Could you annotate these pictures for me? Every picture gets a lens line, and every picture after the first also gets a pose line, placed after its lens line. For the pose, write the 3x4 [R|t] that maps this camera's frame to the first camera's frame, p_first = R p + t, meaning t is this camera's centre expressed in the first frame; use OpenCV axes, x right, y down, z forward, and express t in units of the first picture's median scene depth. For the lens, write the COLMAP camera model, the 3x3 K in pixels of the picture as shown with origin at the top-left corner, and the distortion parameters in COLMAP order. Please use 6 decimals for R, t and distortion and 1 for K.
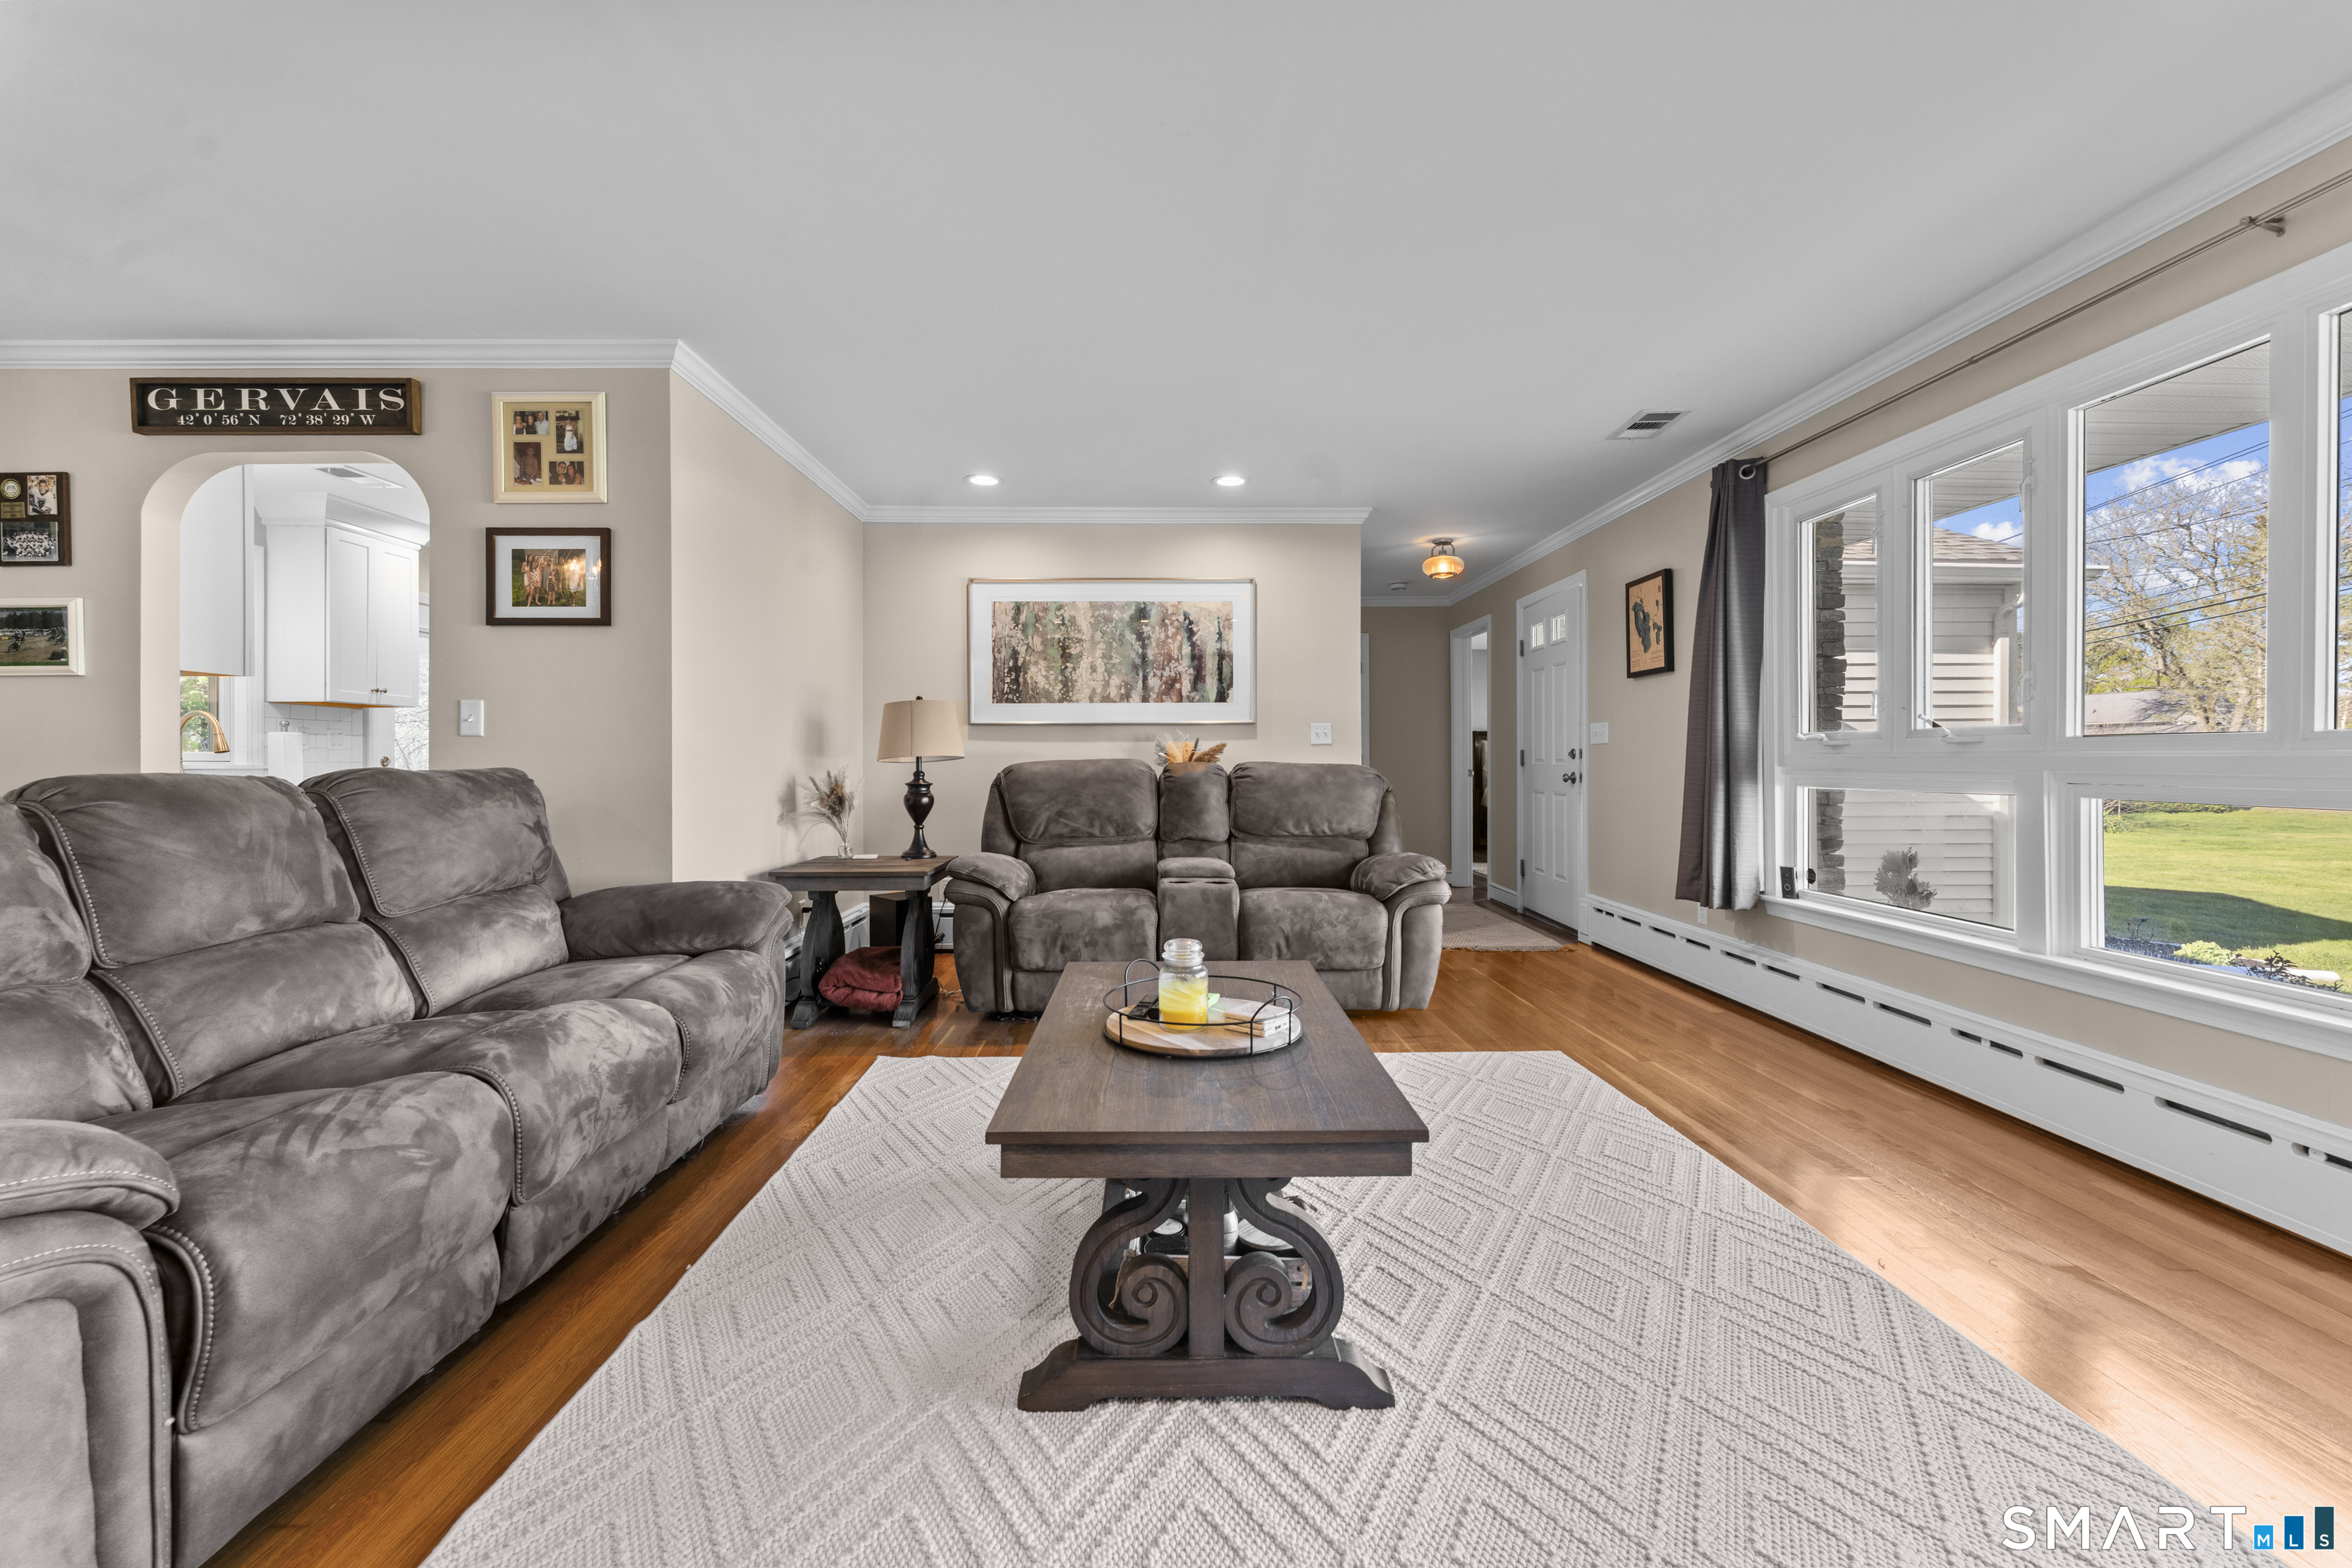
lens RADIAL K [[954.8, 0, 1163.3], [0, 954.8, 730.6], [0, 0, 1]] dist [-0.001602, -0.000069]
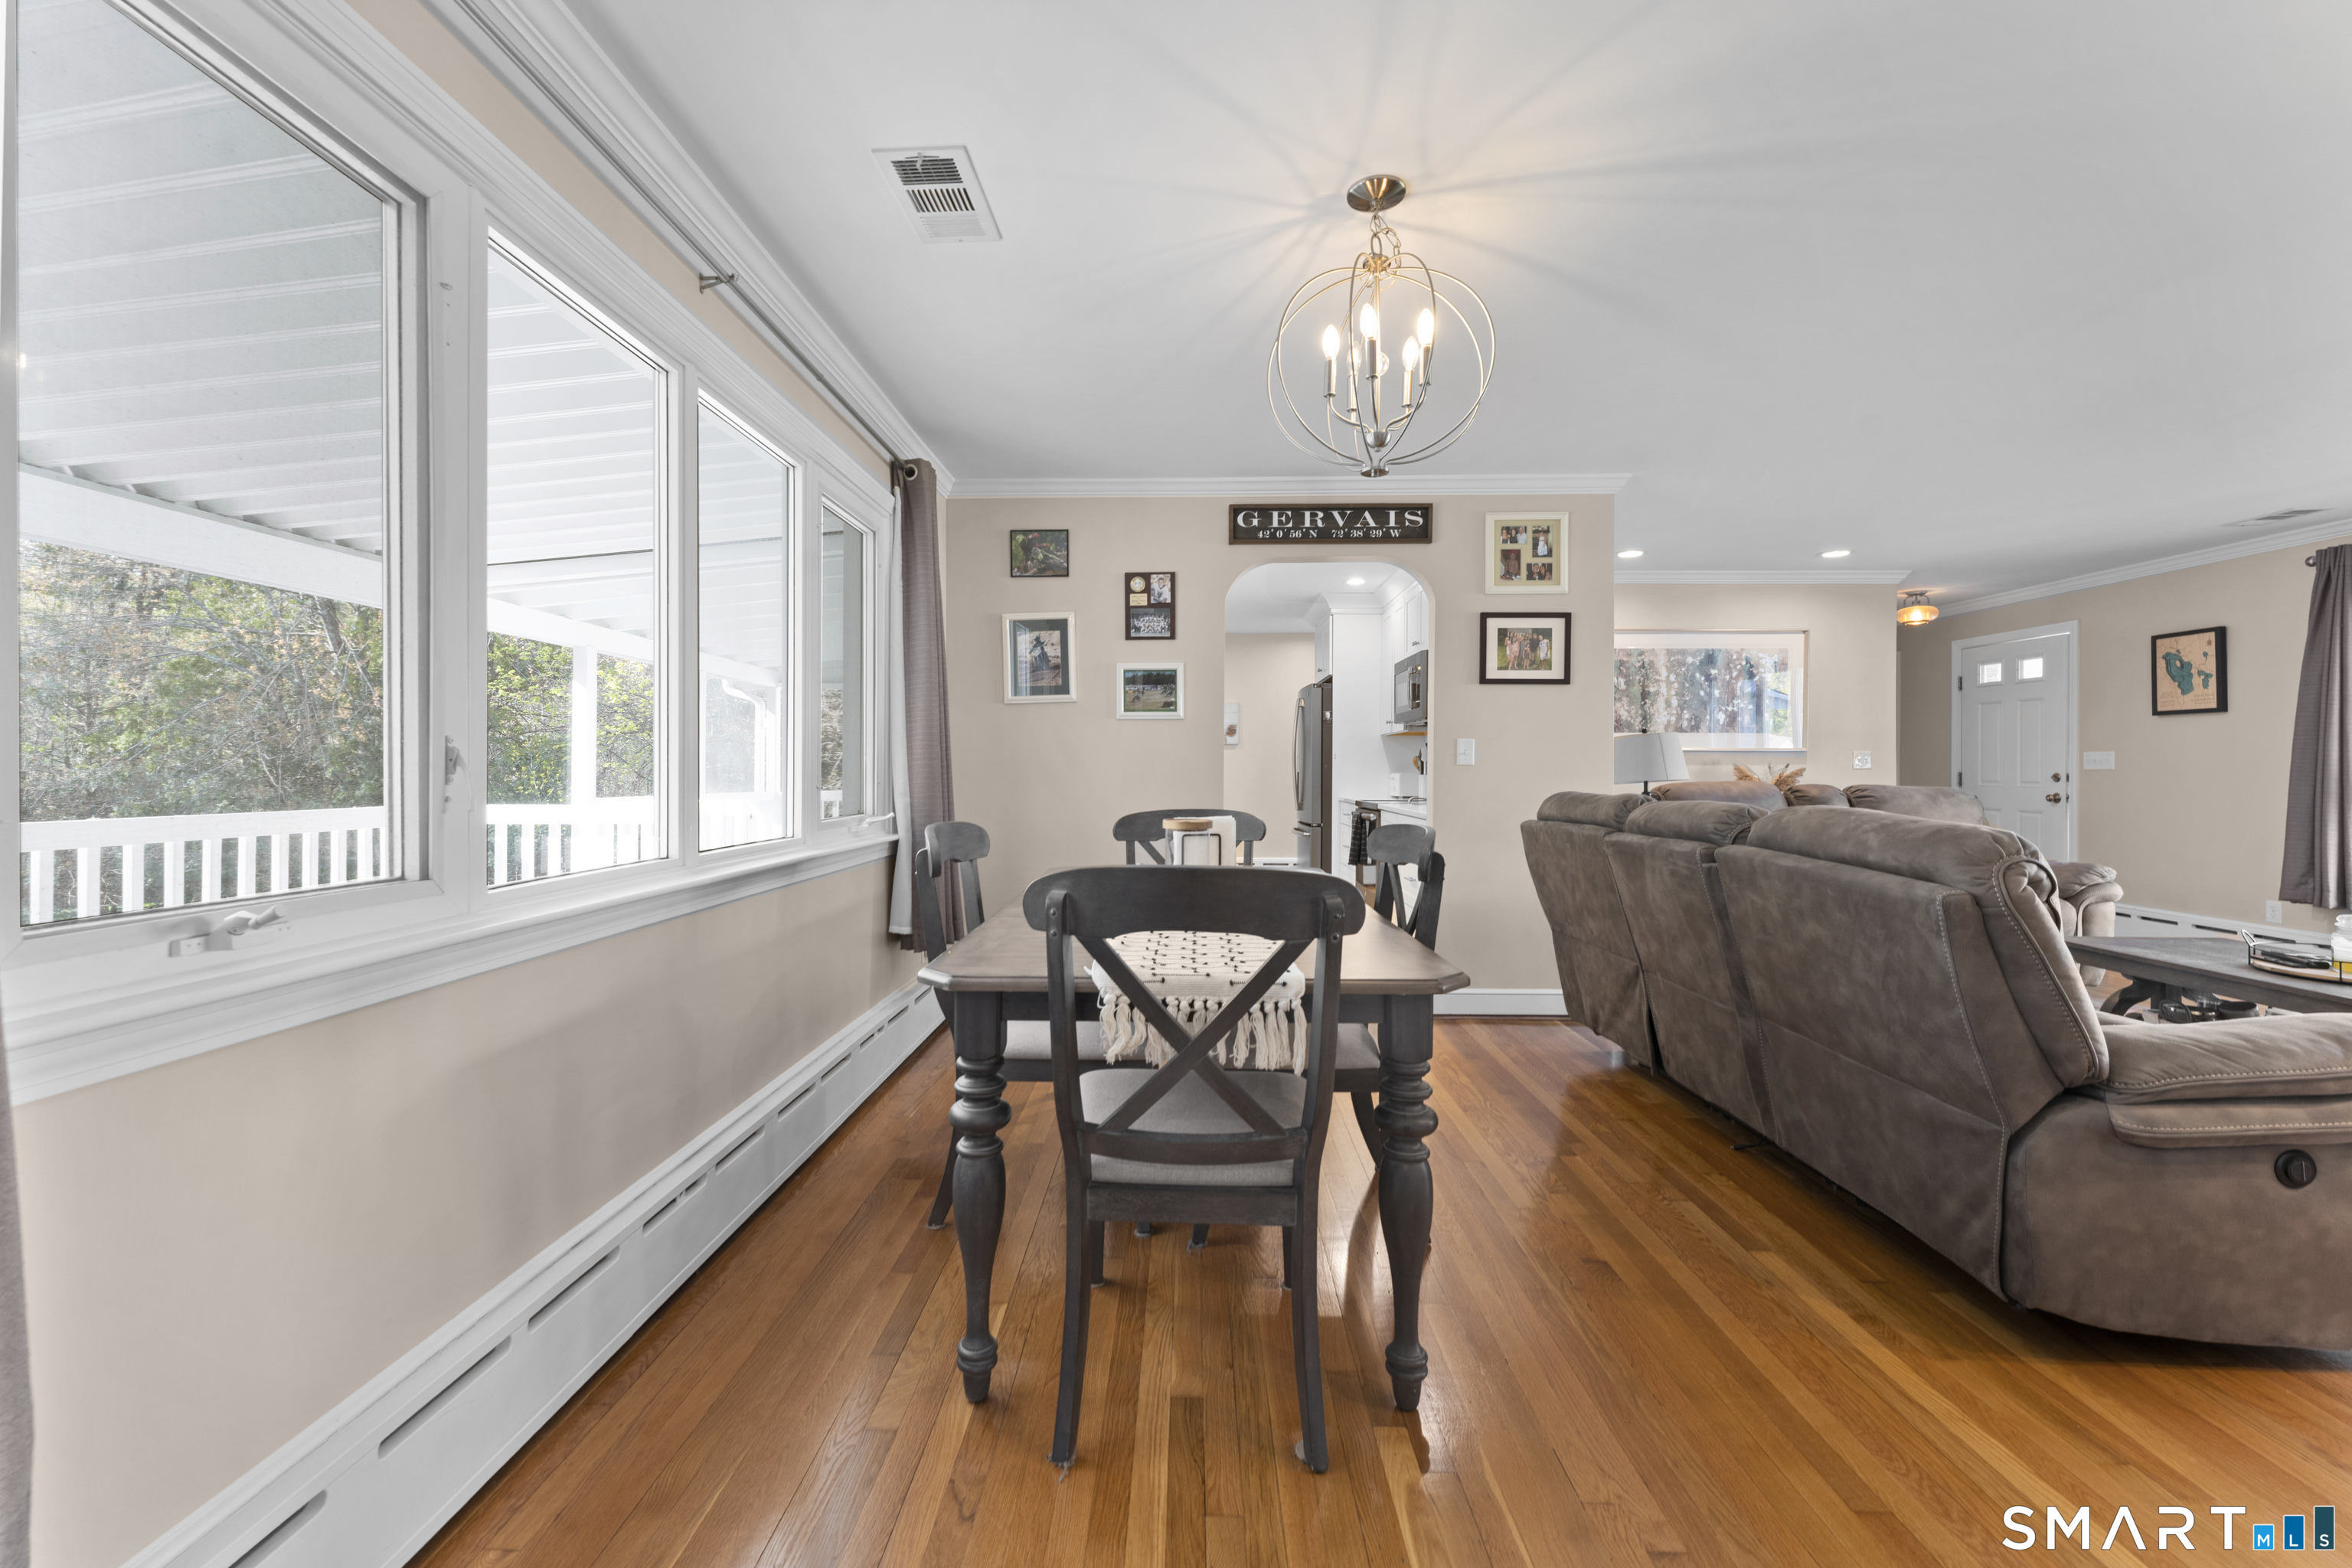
lens RADIAL K [[938.0, 0, 1169.2], [0, 938.0, 731.1], [0, 0, 1]] dist [0.000554, -0.000020]
pose [[0.999002, 0.006007, -0.044260, -1.090623], [-0.006329, 0.999954, -0.007147, -0.031199], [0.044215, 0.007420, 0.998994, -0.351382]]
